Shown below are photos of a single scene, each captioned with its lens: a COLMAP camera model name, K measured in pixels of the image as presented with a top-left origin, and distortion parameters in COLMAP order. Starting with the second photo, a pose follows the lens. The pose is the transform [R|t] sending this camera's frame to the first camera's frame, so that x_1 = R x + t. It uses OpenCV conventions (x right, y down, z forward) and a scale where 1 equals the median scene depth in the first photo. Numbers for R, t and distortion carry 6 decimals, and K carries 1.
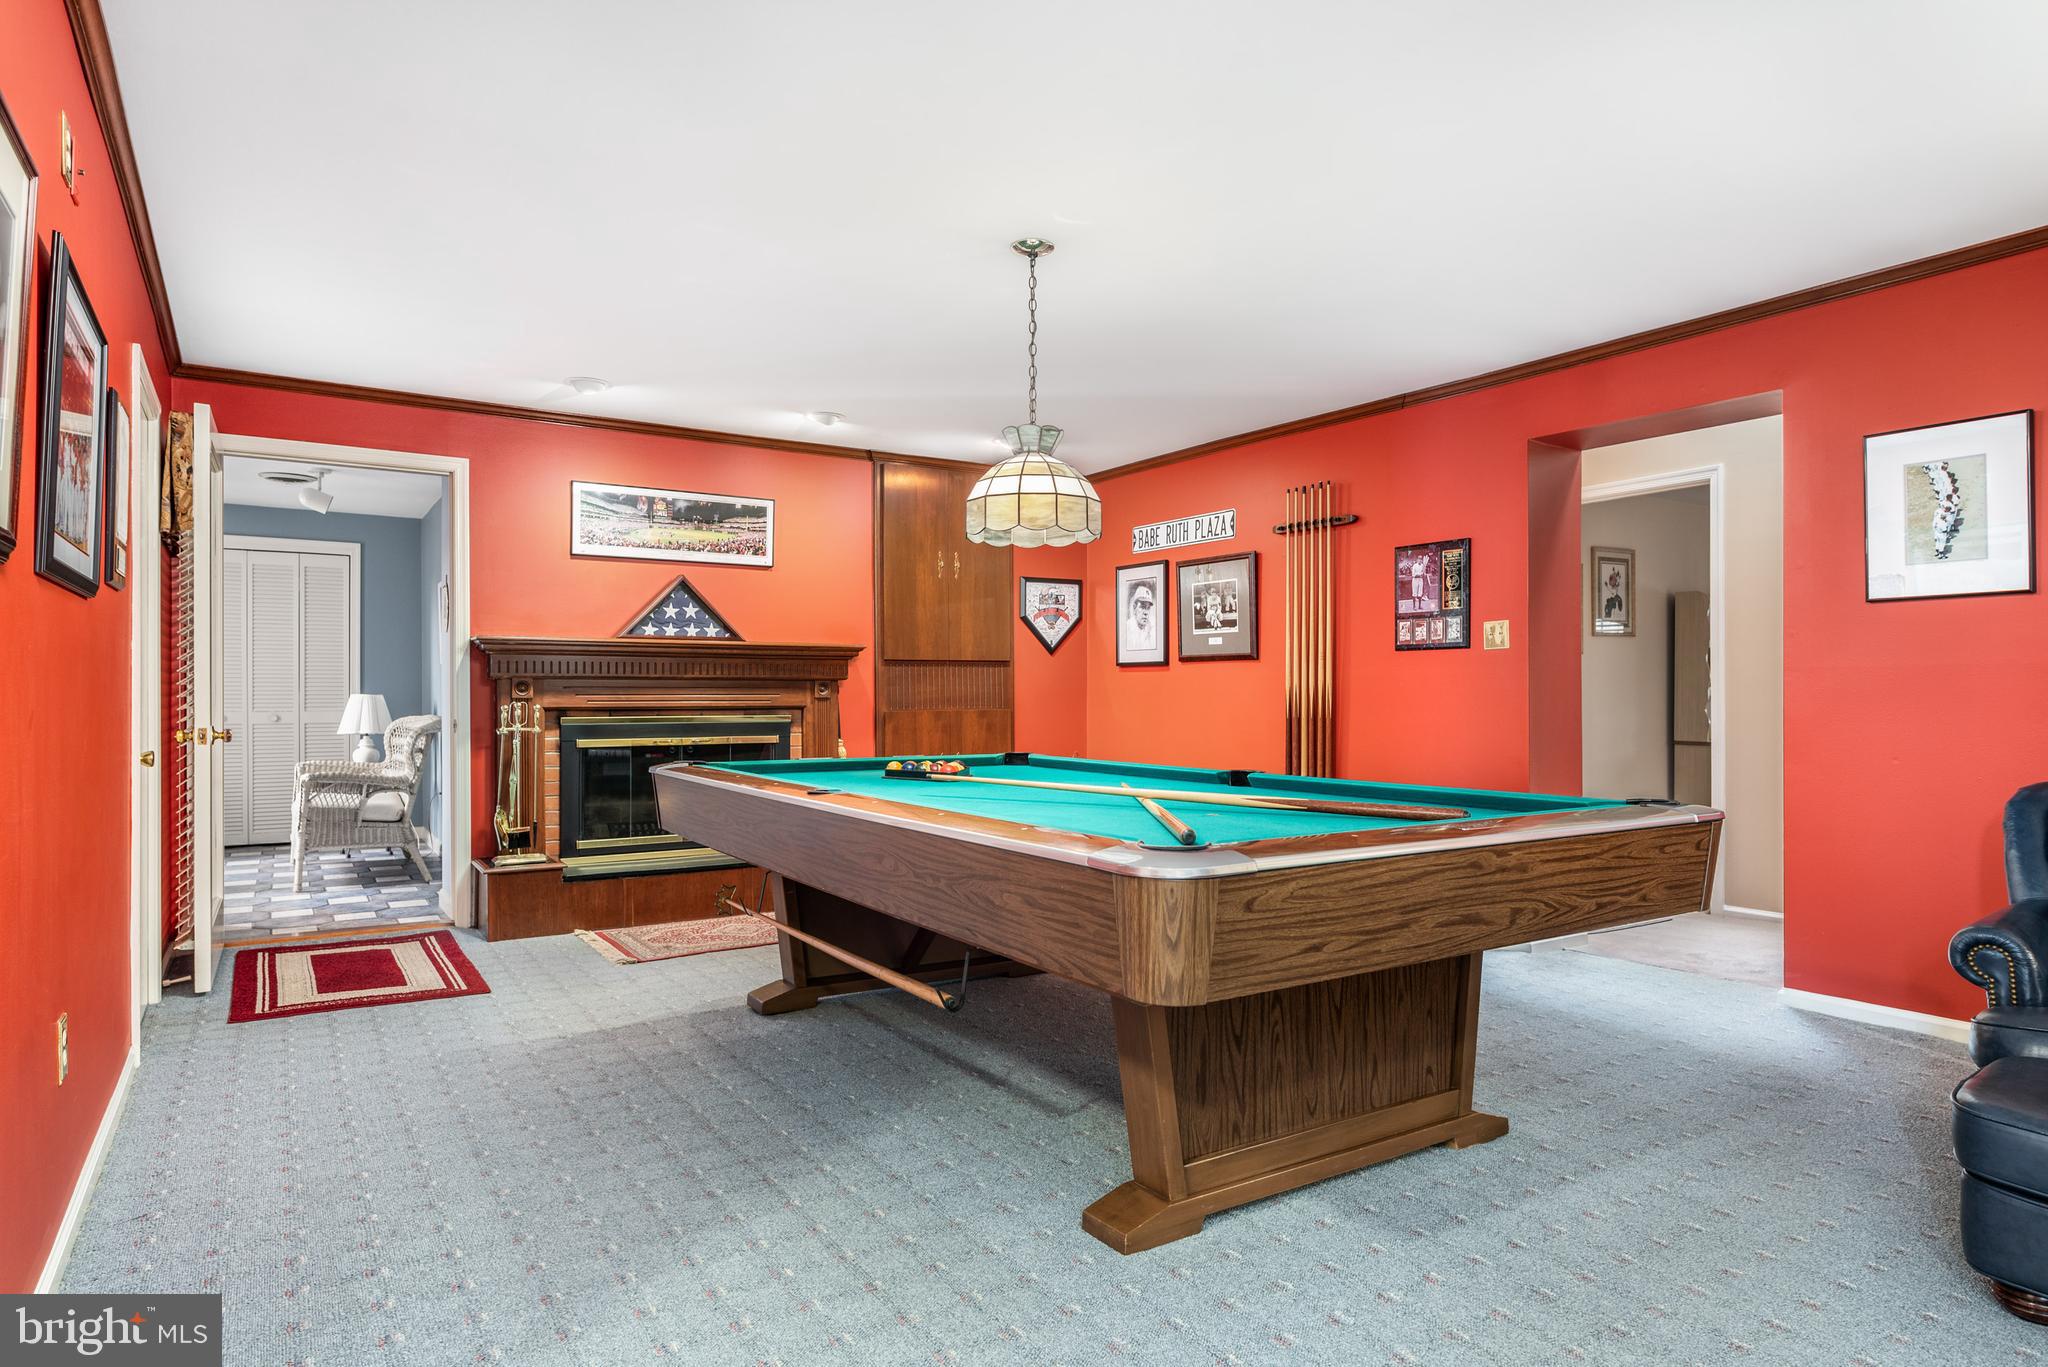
lens RADIAL K [[1195.2, 0, 1024.2], [0, 1195.2, 688.2], [0, 0, 1]] dist [-0.003037, 0.000581]
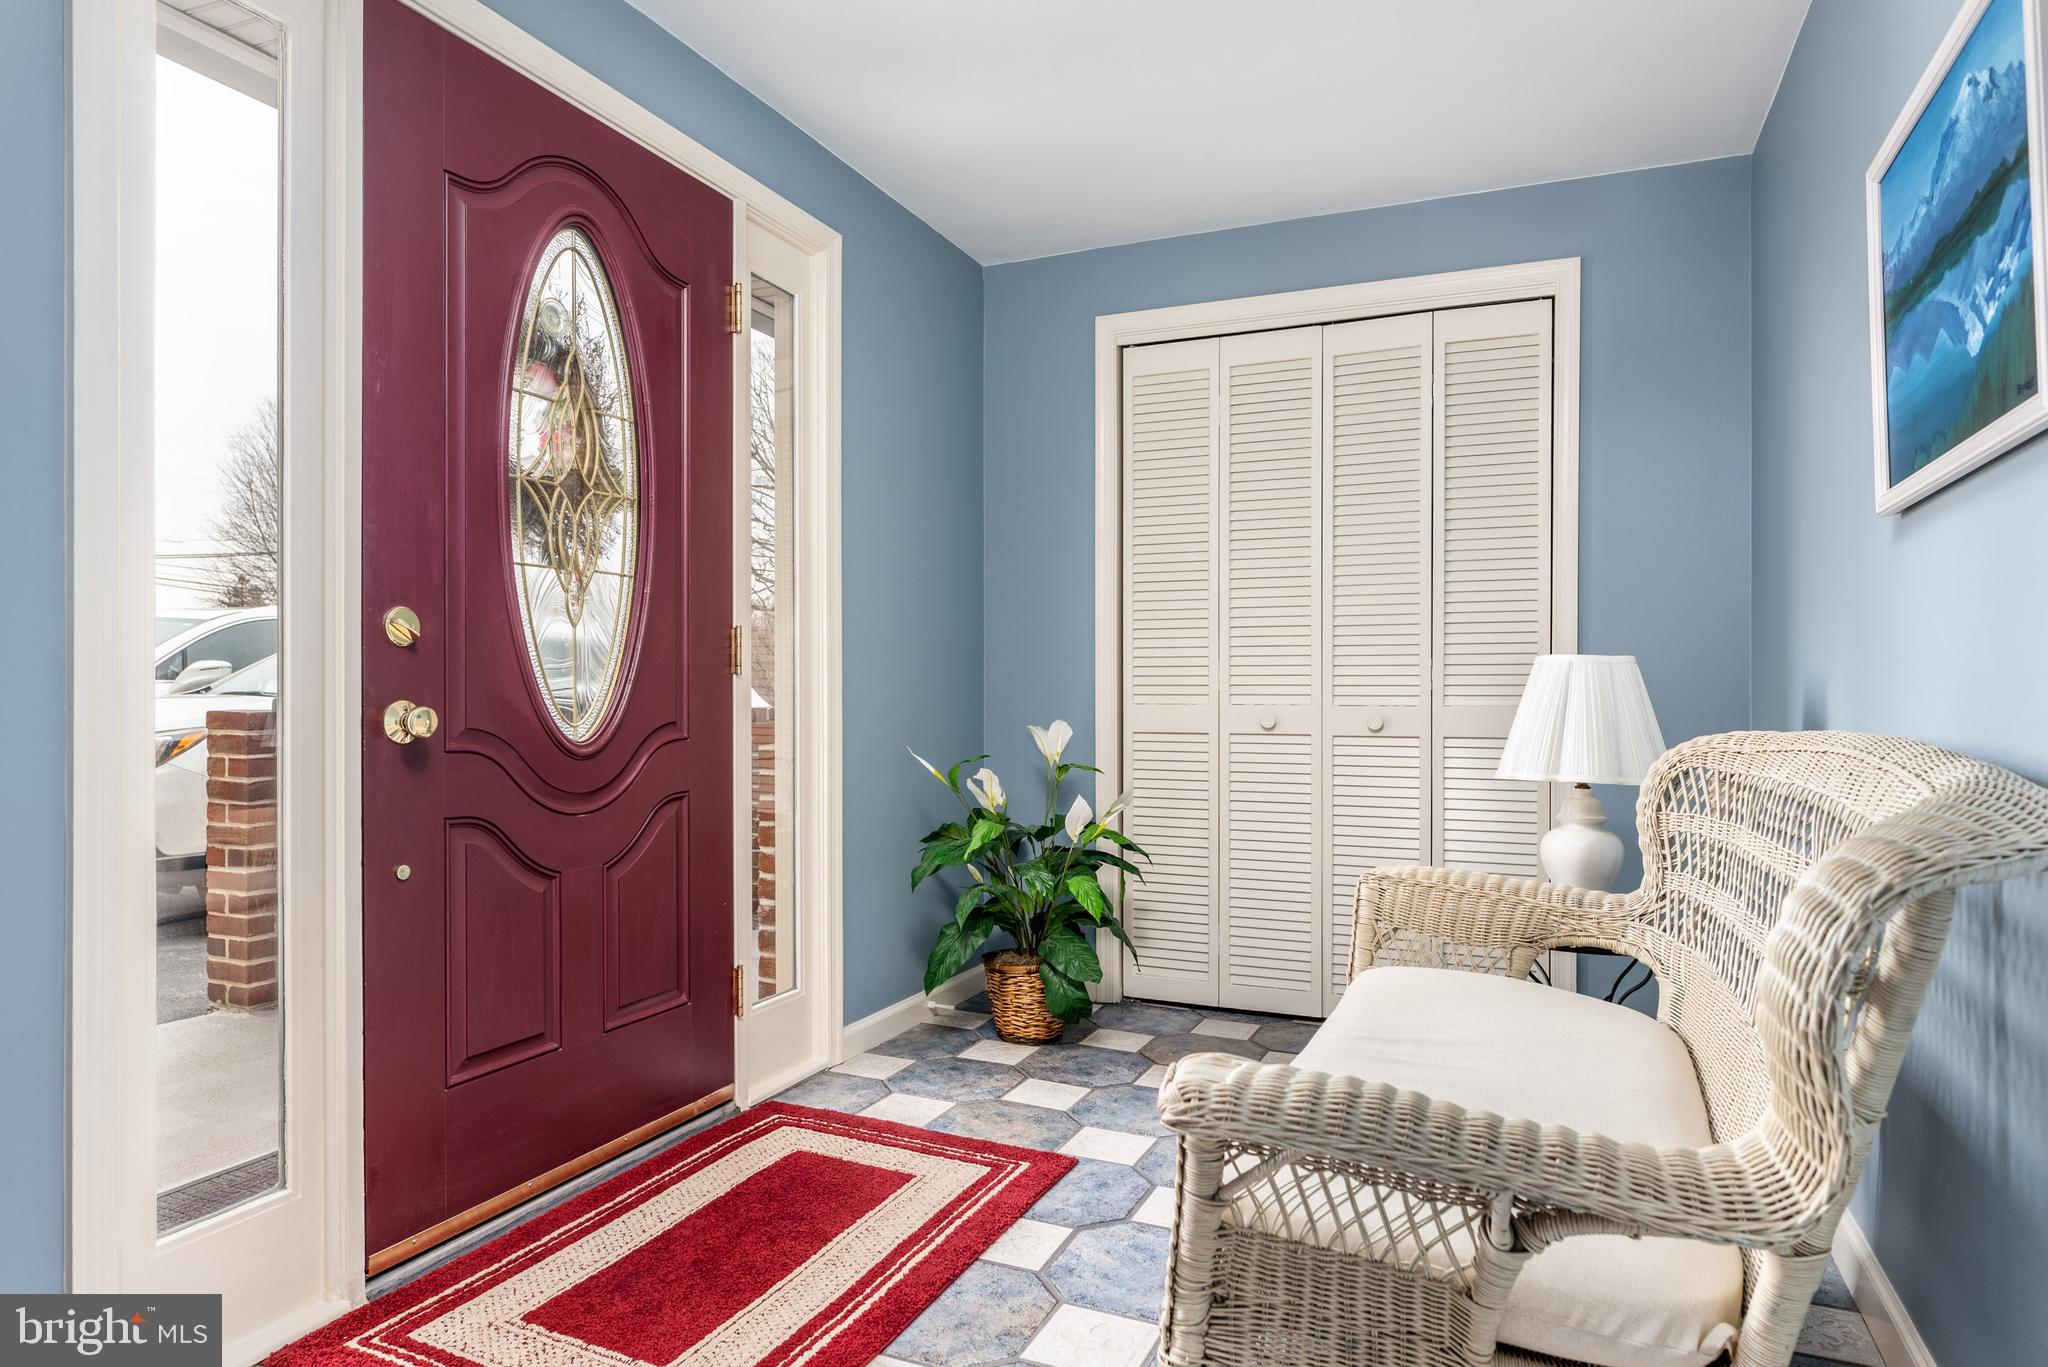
lens RADIAL K [[1195.2, 0, 1024.8], [0, 1195.2, 681.5], [0, 0, 1]] dist [-0.003037, 0.000581]
pose [[0.556977, 0.000281, -0.830528, -0.385269], [0.005535, 0.999976, 0.004050, 0.010965], [0.830509, -0.006853, 0.556963, 0.727637]]
